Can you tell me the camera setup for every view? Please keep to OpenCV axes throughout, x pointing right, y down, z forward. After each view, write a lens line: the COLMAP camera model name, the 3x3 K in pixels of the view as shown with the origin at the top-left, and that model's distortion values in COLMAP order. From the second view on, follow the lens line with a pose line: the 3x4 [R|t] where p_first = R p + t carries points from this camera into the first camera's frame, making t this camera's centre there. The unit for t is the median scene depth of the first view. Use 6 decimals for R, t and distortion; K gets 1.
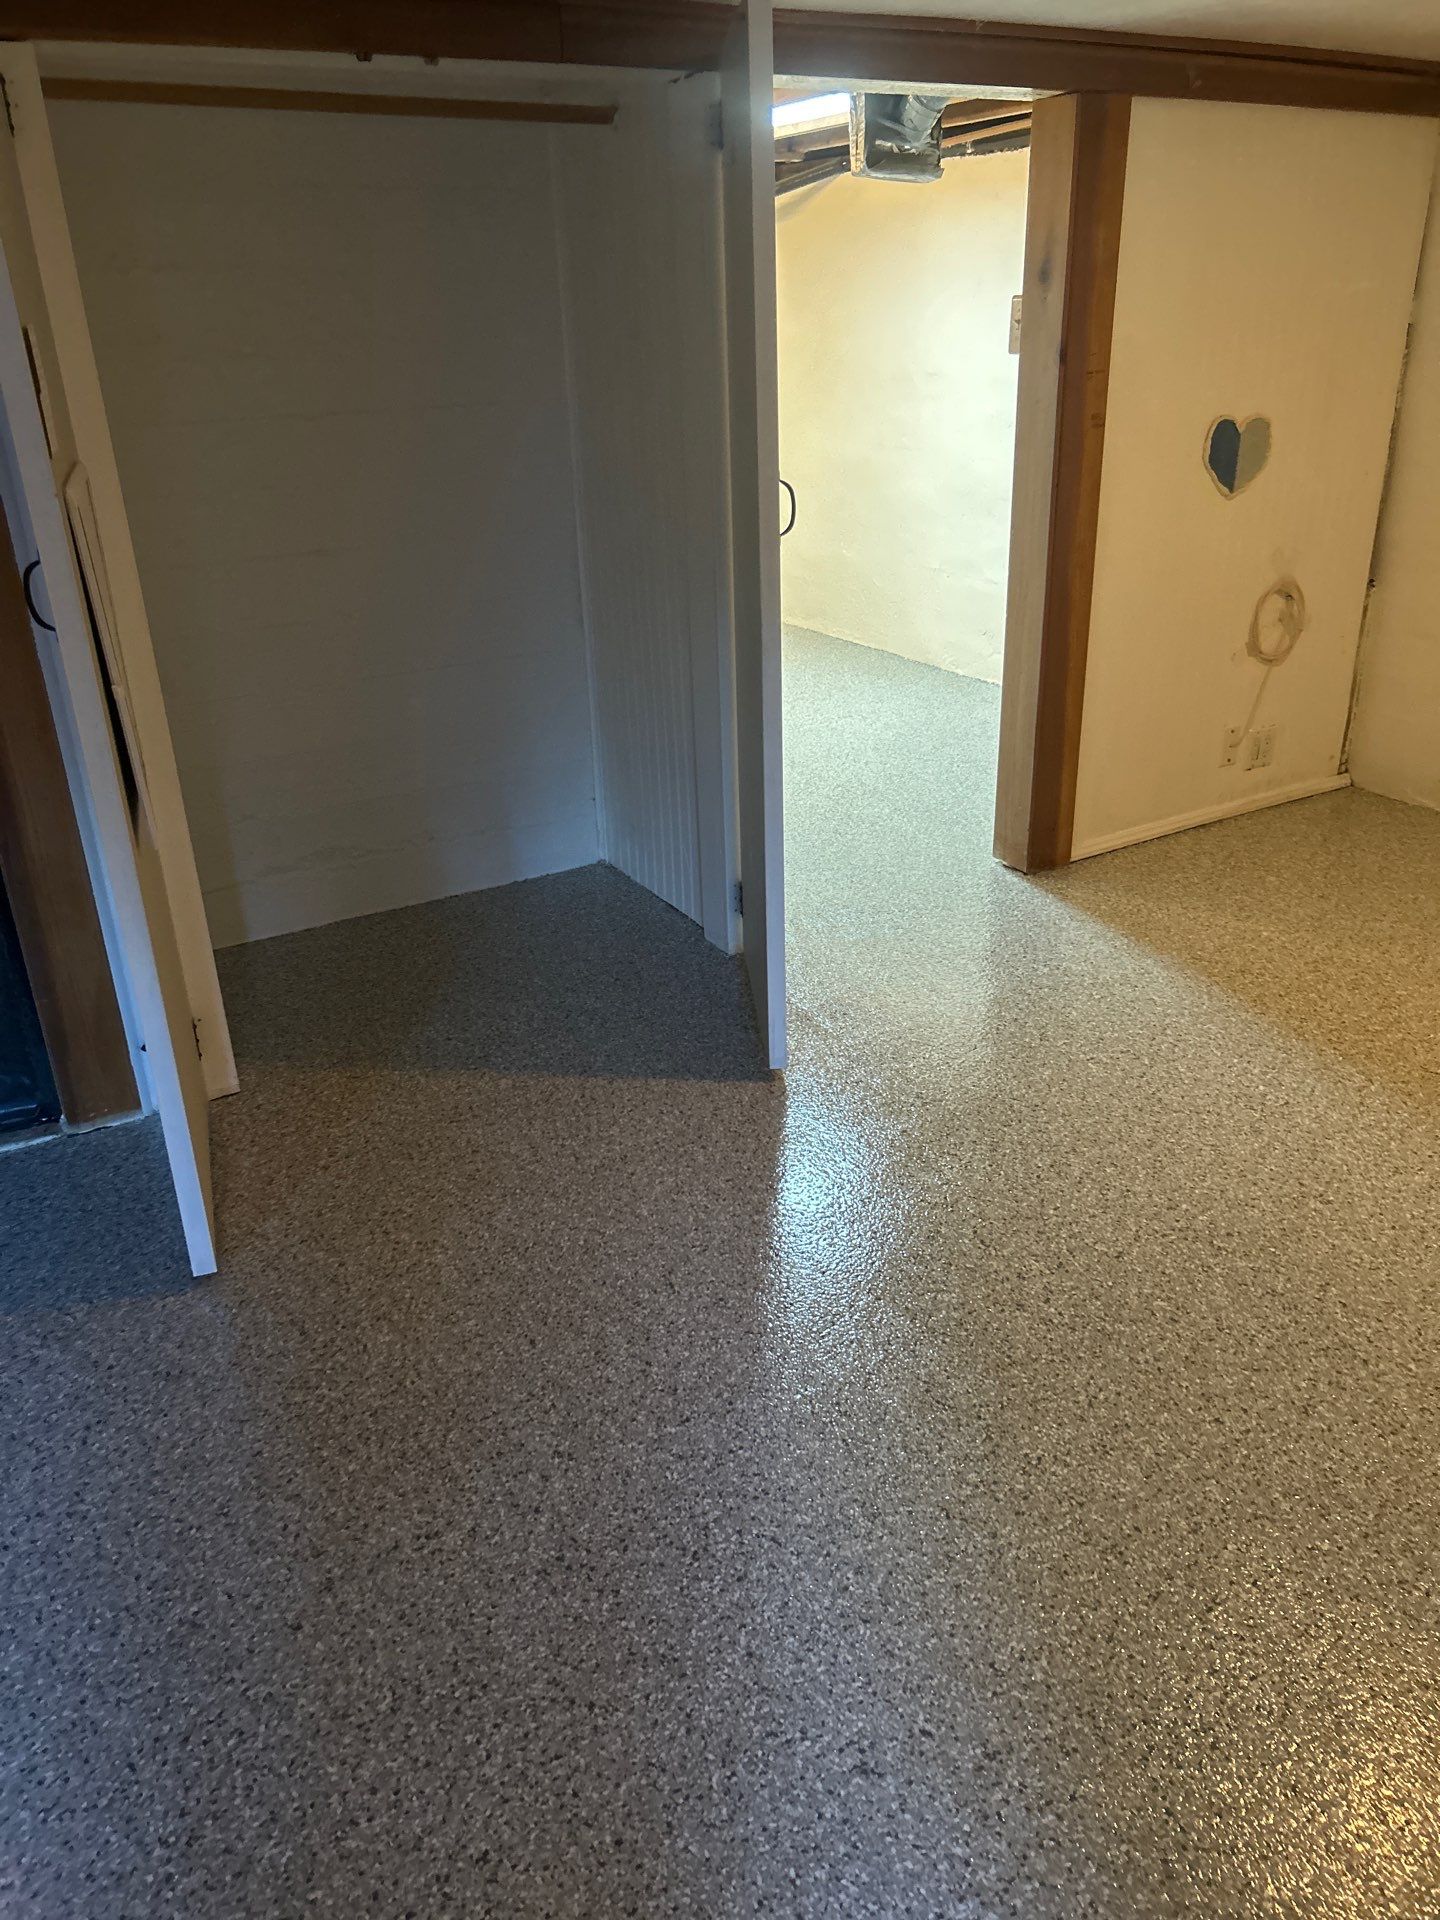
lens RADIAL K [[1442.2, 0, 719.0], [0, 1442.2, 954.9], [0, 0, 1]] dist [0.046233, -0.057973]
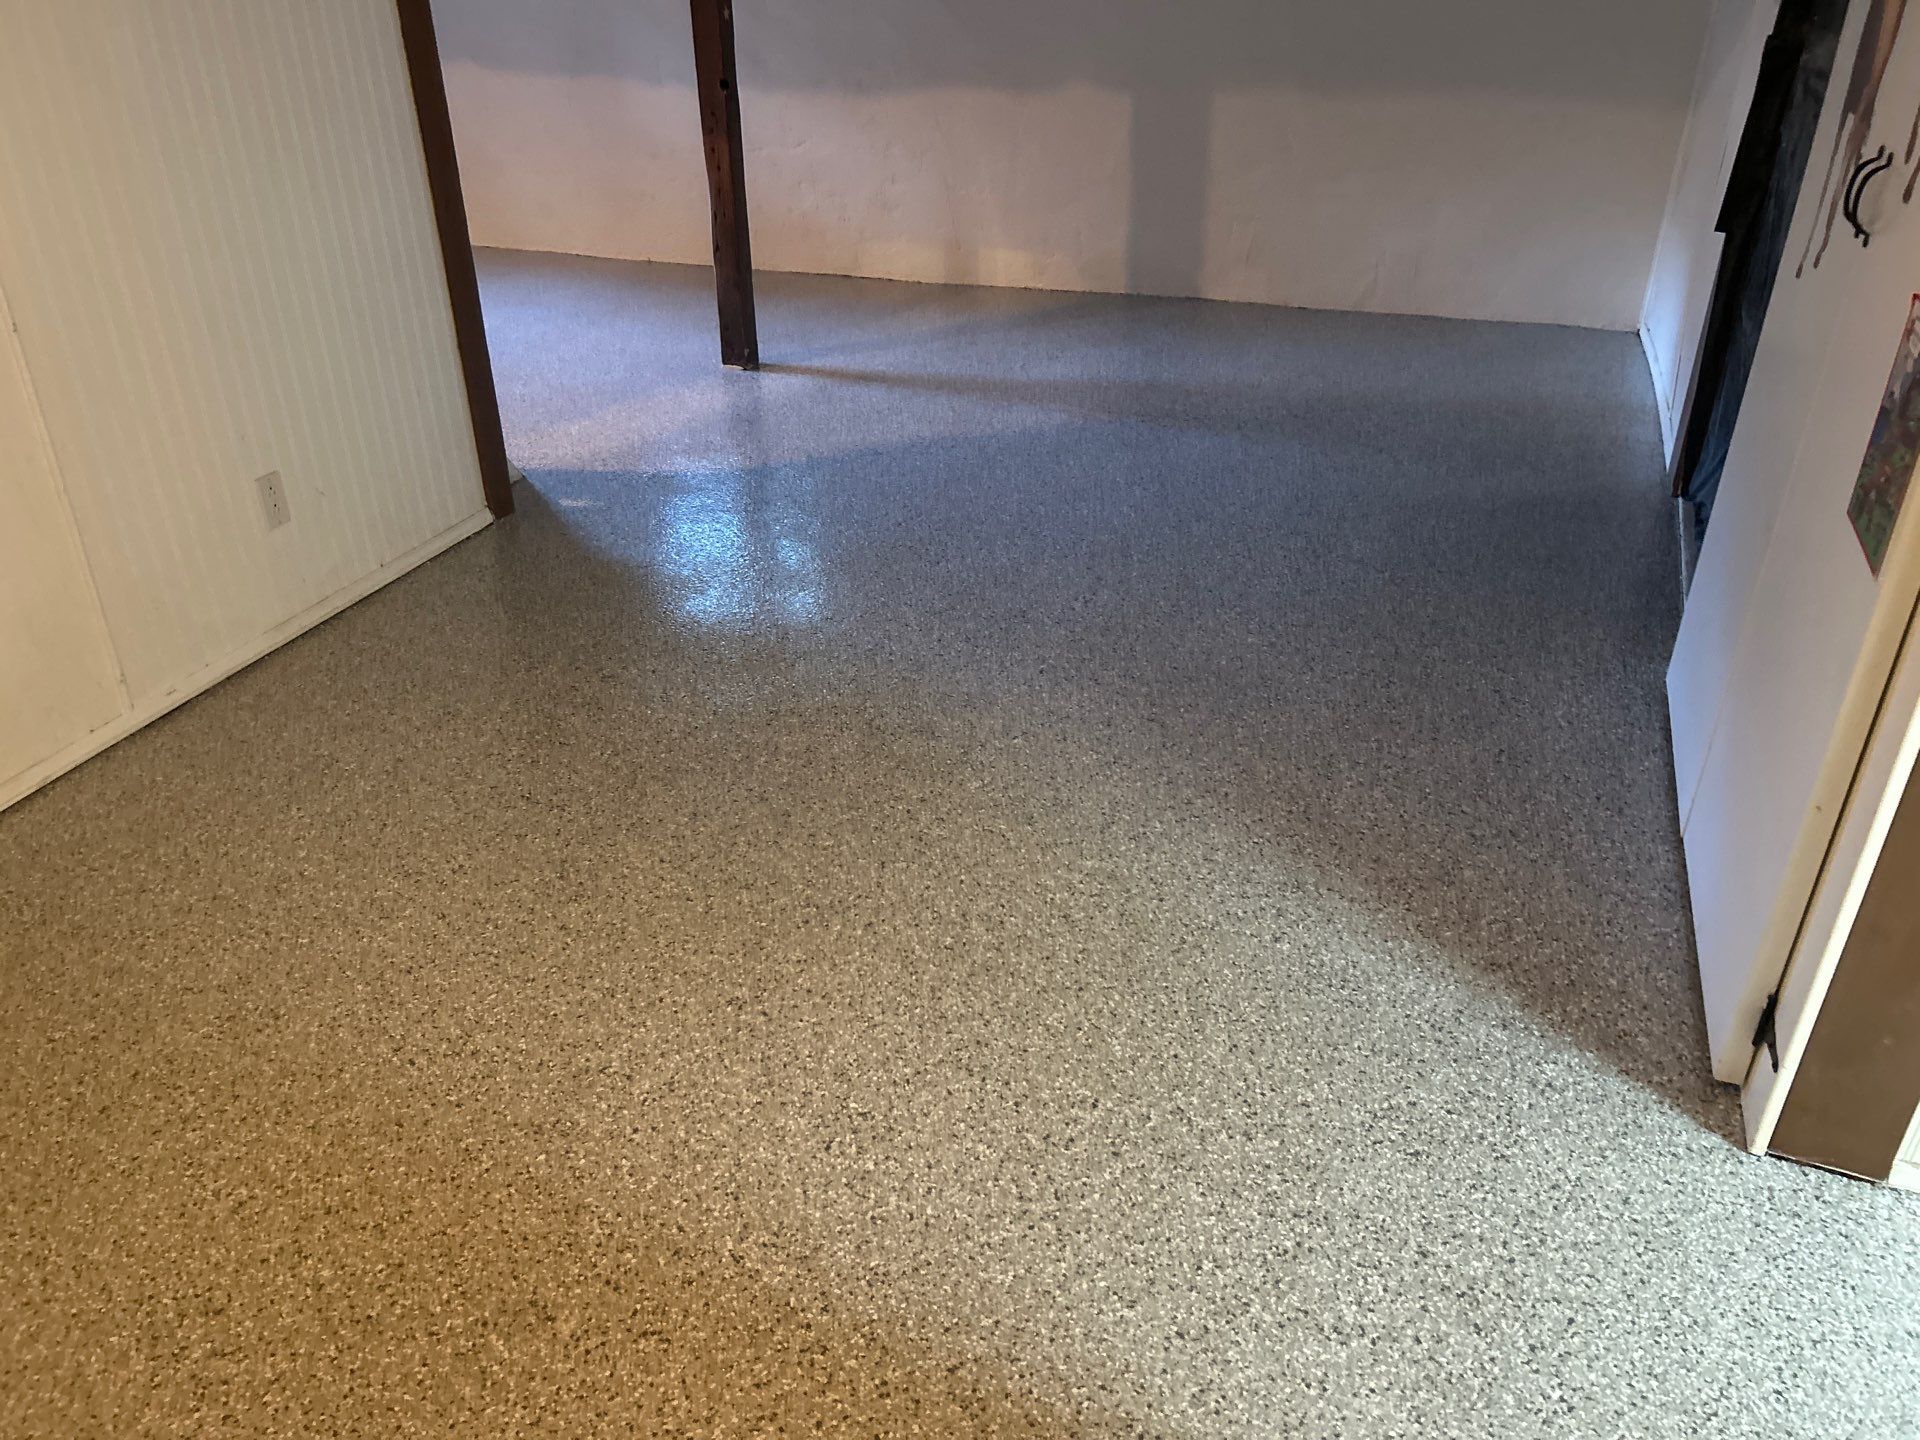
lens RADIAL K [[1442.2, 0, 957.8], [0, 1442.2, 719.9], [0, 0, 1]] dist [0.046233, -0.057973]
pose [[-0.780155, 0.336857, -0.527148, 0.472816], [-0.234707, 0.623485, 0.745774, -0.418107], [0.579888, 0.705545, -0.407353, 0.864950]]
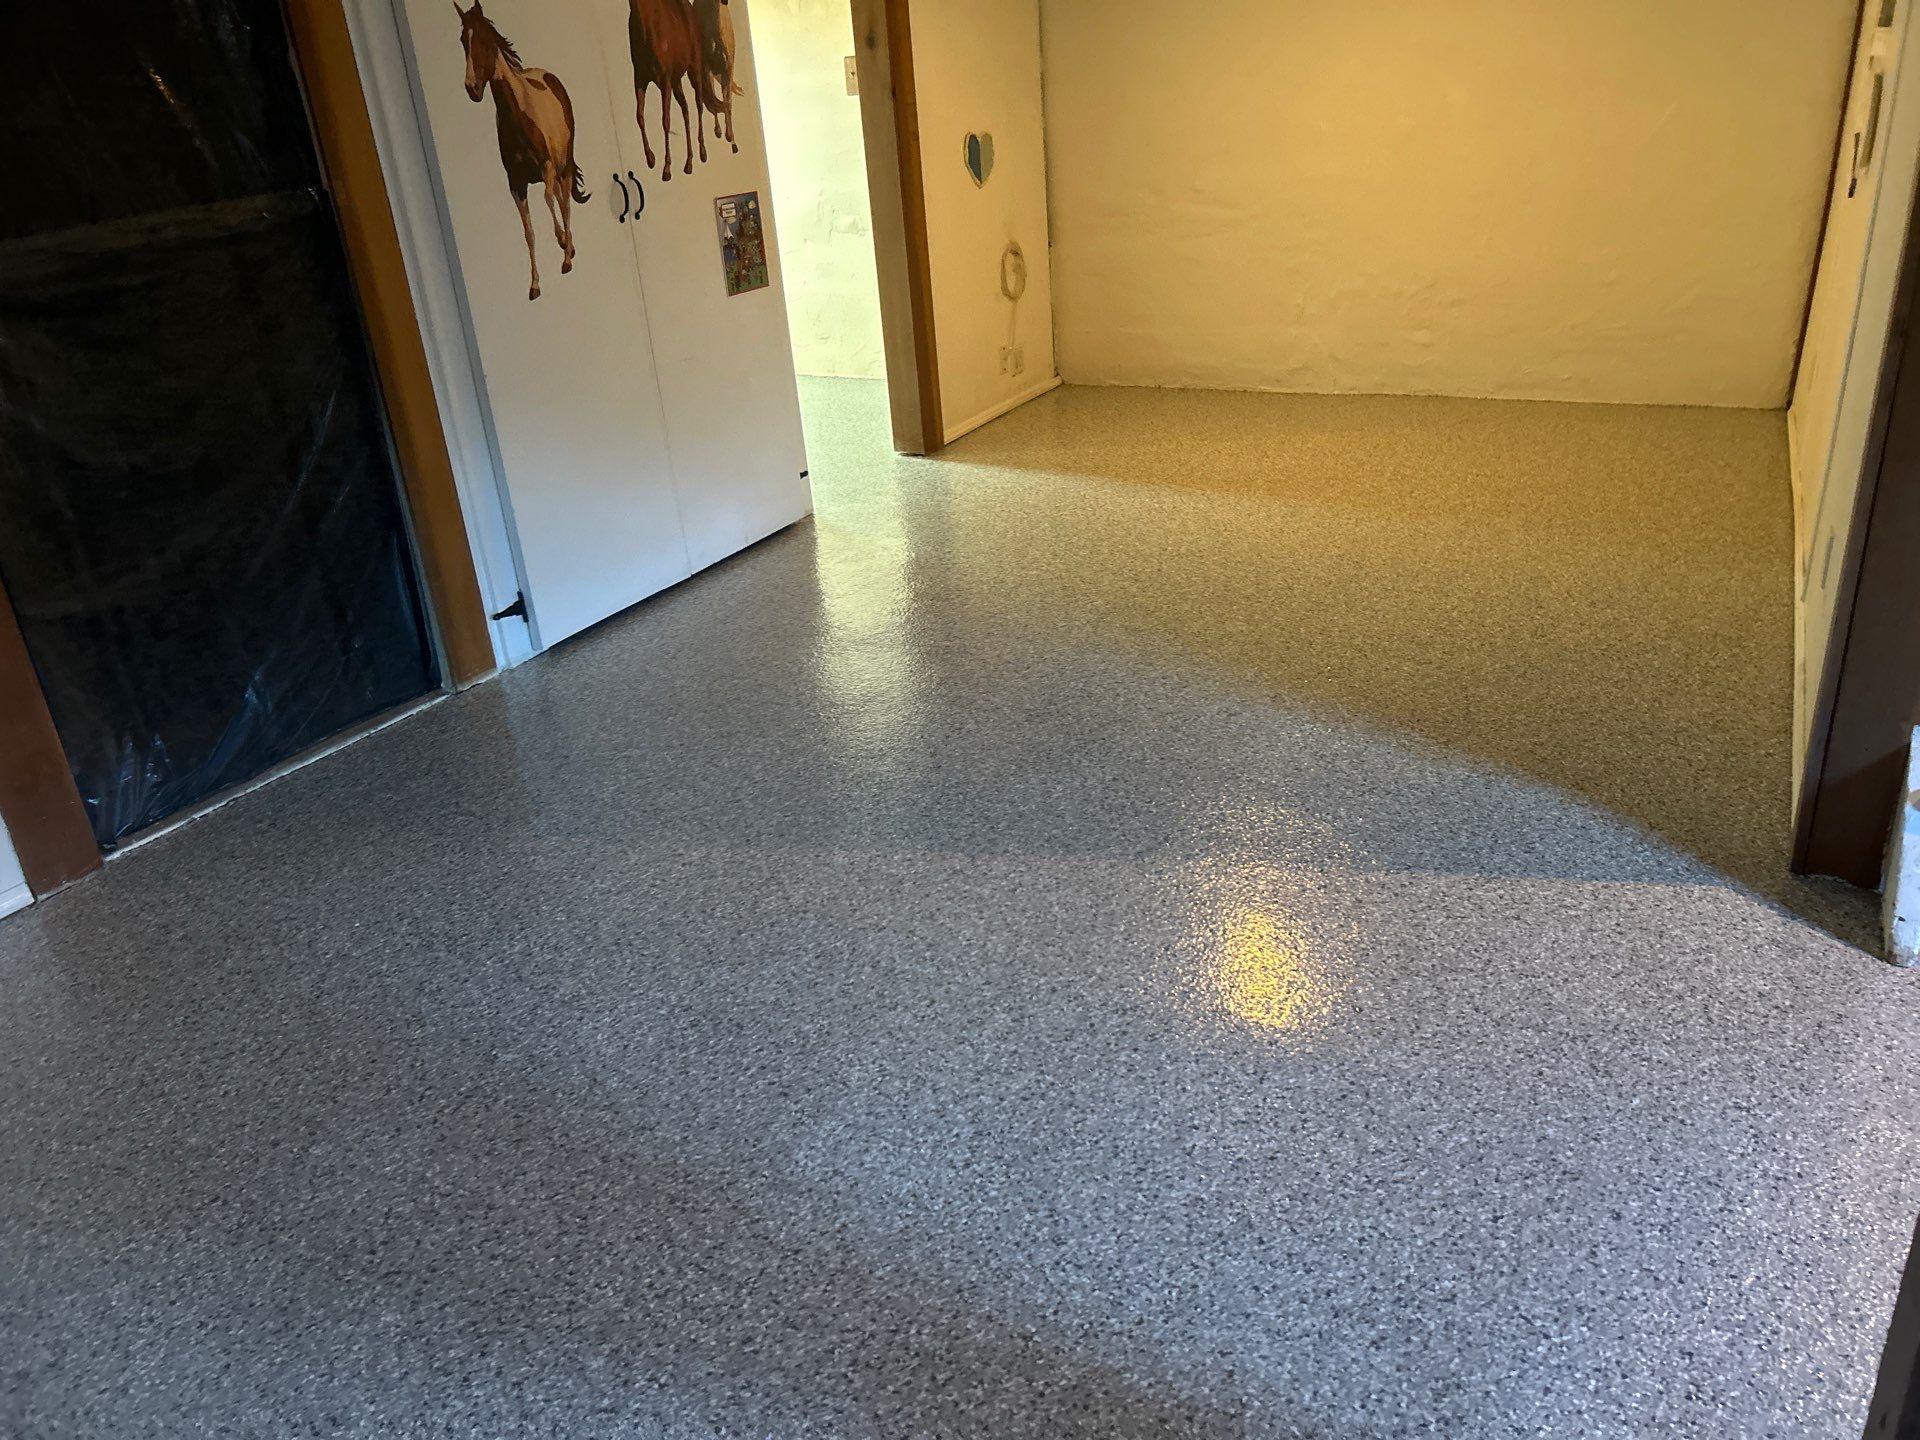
lens RADIAL K [[1442.2, 0, 959.5], [0, 1442.2, 719.2], [0, 0, 1]] dist [0.046233, -0.057973]
pose [[0.856013, -0.244162, 0.455661, -0.488846], [0.257143, 0.965760, 0.034421, 0.161578], [-0.448463, 0.087705, 0.889488, -0.280619]]
